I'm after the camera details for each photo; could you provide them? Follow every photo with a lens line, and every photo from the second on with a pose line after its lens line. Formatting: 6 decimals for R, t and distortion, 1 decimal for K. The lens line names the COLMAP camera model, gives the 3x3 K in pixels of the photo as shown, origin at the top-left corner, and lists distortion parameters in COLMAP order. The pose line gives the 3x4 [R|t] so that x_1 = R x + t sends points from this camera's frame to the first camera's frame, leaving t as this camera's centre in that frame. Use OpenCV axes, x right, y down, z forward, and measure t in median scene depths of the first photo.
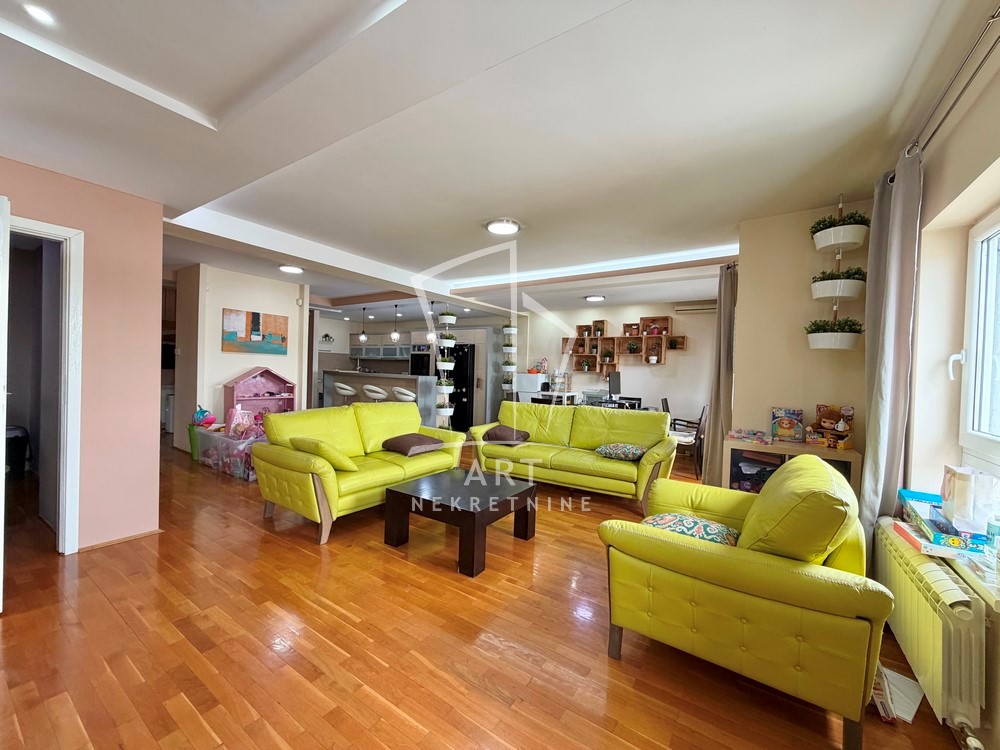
lens RADIAL K [[399.7, 0, 496.7], [0, 399.7, 373.7], [0, 0, 1]] dist [-0.000080, -0.000053]
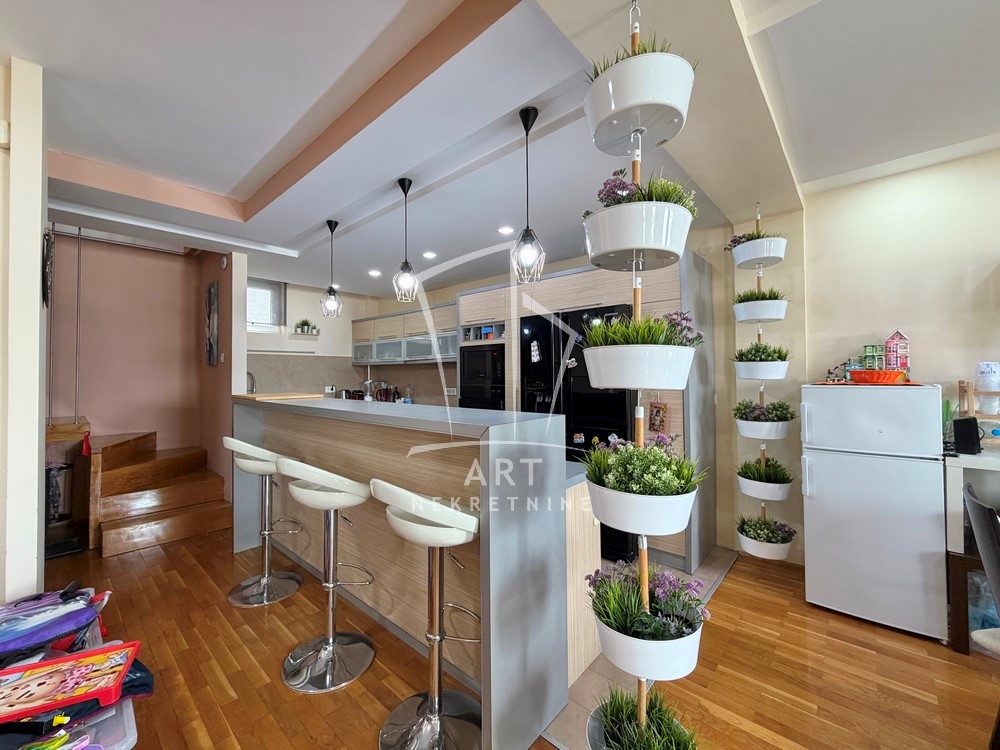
lens RADIAL K [[399.7, 0, 496.6], [0, 399.7, 370.8], [0, 0, 1]] dist [-0.000080, -0.000053]
pose [[0.989897, -0.039860, -0.136073, -0.147234], [0.036682, 0.998994, -0.025781, -0.013965], [0.136964, 0.020529, 0.990363, 0.724521]]
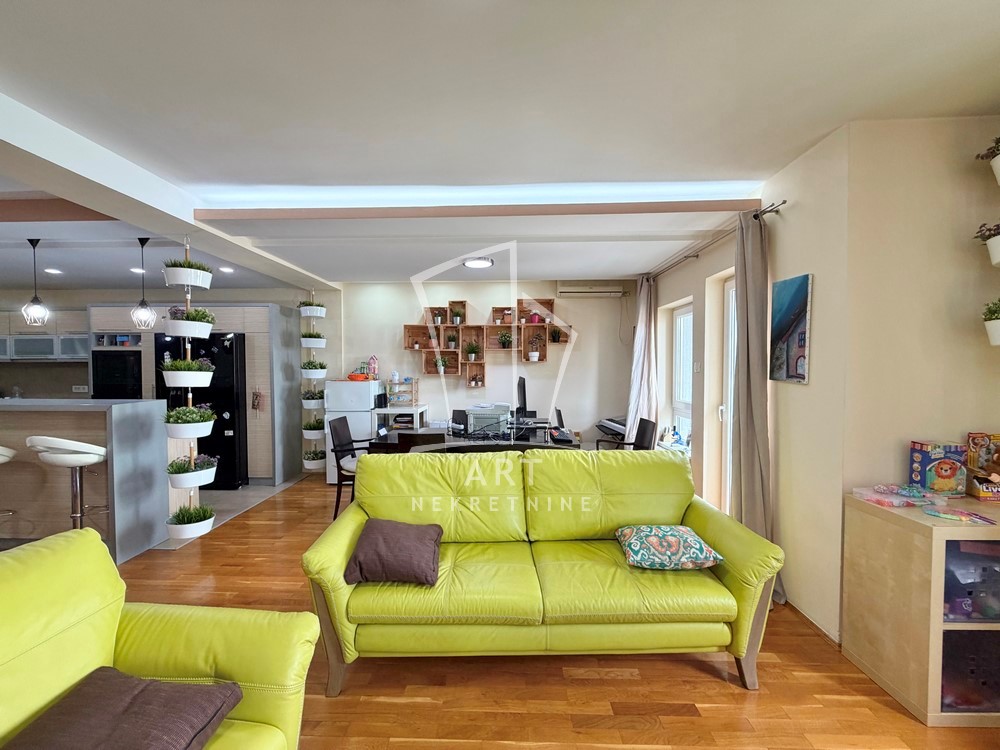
lens RADIAL K [[399.7, 0, 497.1], [0, 399.7, 375.7], [0, 0, 1]] dist [-0.000080, -0.000053]
pose [[0.844393, -0.044247, 0.533894, -0.065124], [0.031496, 0.998960, 0.032977, -0.023827], [-0.534798, -0.011030, 0.844908, 0.368990]]
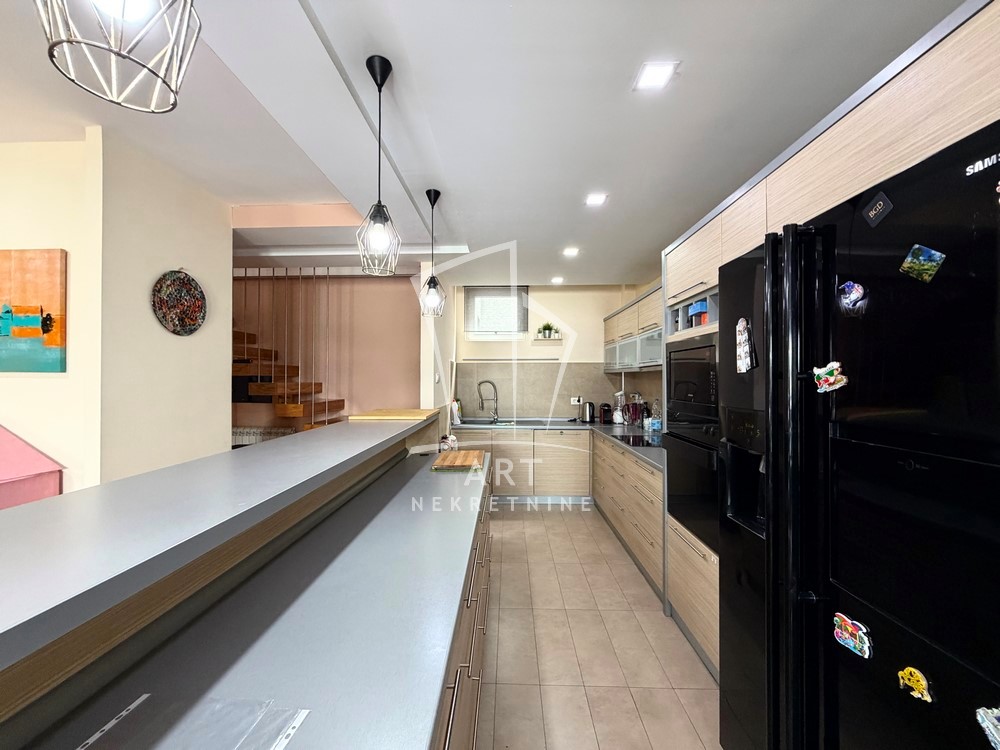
lens RADIAL K [[399.7, 0, 495.8], [0, 399.7, 379.8], [0, 0, 1]] dist [-0.000080, -0.000053]
pose [[0.528341, -0.030775, -0.848474, -0.075201], [0.007598, 0.999474, -0.031520, -0.025816], [0.848998, 0.010207, 0.528297, 0.986049]]
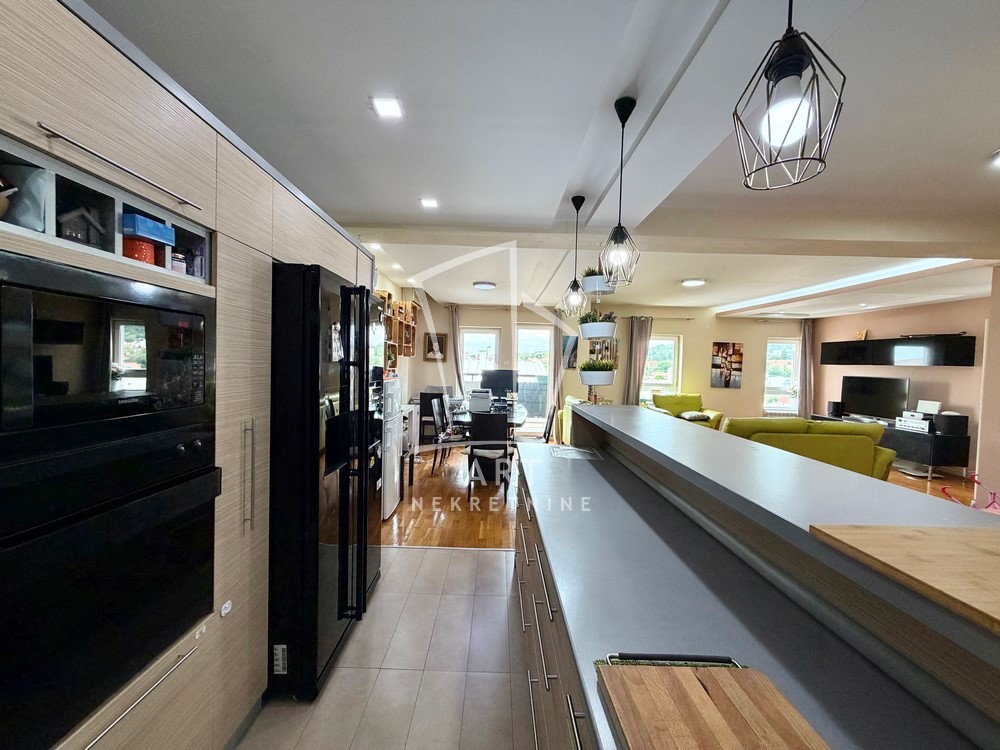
lens RADIAL K [[399.7, 0, 496.2], [0, 399.7, 376.3], [0, 0, 1]] dist [-0.000080, -0.000053]
pose [[-0.557015, -0.074948, 0.827114, -0.428917], [-0.034060, 0.997143, 0.067418, -0.044578], [-0.829804, 0.009381, -0.557976, 1.230525]]
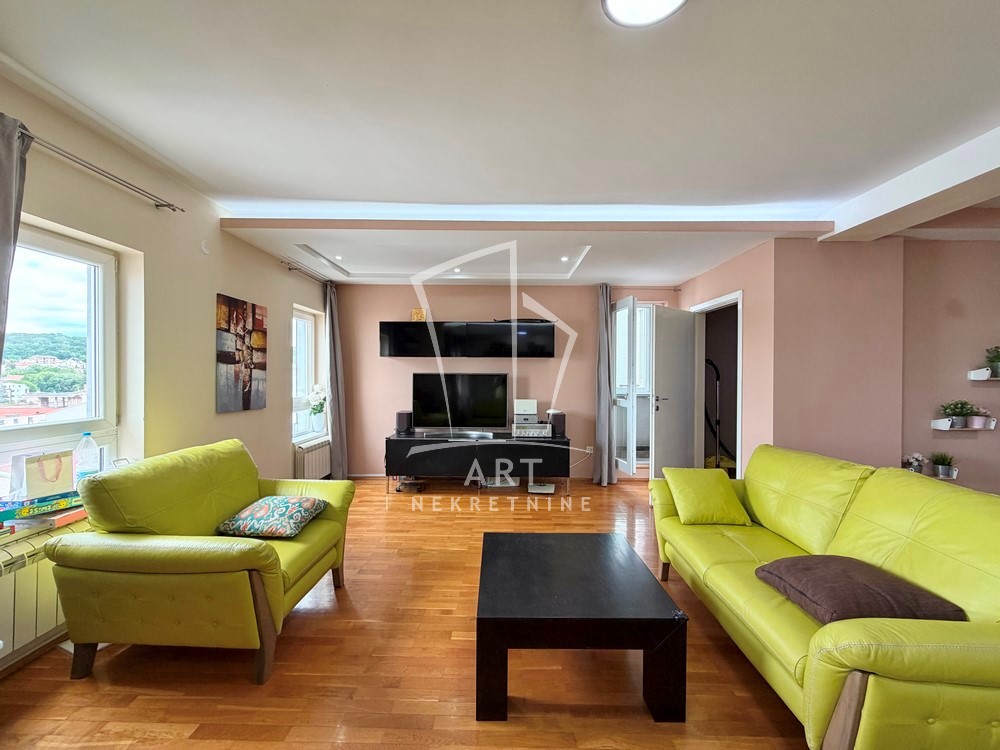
lens RADIAL K [[399.7, 0, 501.9], [0, 399.7, 375.2], [0, 0, 1]] dist [-0.000080, -0.000053]
pose [[-0.838078, -0.030381, -0.544704, 0.142273], [-0.033988, 0.999416, -0.003449, -0.008066], [0.544491, 0.015623, -0.838621, 0.616797]]
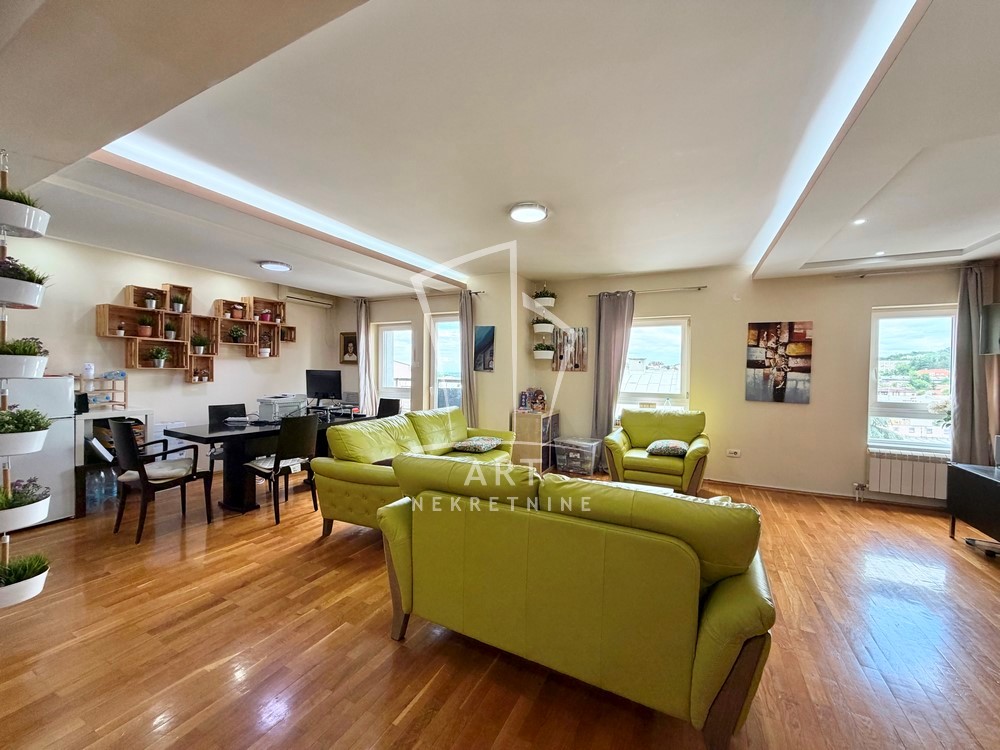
lens RADIAL K [[399.7, 0, 499.1], [0, 399.7, 376.2], [0, 0, 1]] dist [-0.000080, -0.000053]
pose [[-0.130460, -0.046424, 0.990366, -0.429864], [-0.007520, 0.998921, 0.045834, -0.025601], [-0.991425, -0.001468, -0.130668, 0.587245]]
